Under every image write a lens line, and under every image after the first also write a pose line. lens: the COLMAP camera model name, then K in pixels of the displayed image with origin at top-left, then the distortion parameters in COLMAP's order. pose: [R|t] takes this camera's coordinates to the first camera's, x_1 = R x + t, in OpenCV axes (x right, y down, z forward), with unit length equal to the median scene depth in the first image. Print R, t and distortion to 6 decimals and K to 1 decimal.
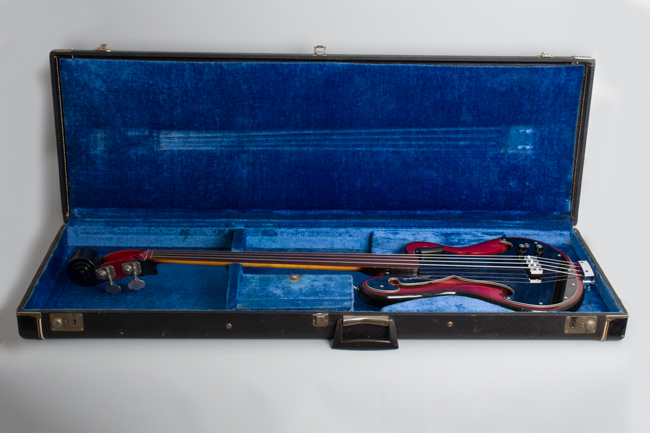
lens RADIAL K [[947.5, 0, 325.1], [0, 947.5, 215.4], [0, 0, 1]] dist [-0.103776, 0.000000]
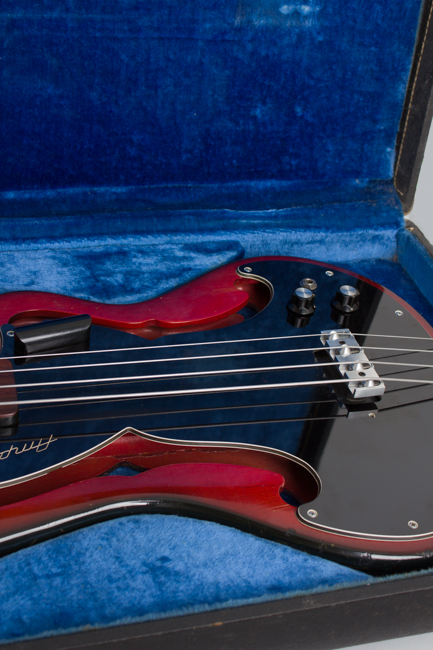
lens RADIAL K [[1025.5, 0, 211.5], [0, 1025.5, 324.9], [0, 0, 1]] dist [0.004664, 0.000000]
pose [[0.963003, -0.071195, 0.259915, 0.068235], [0.012358, 0.975124, 0.221317, -0.041327], [-0.269206, -0.209917, 0.939927, 0.606631]]
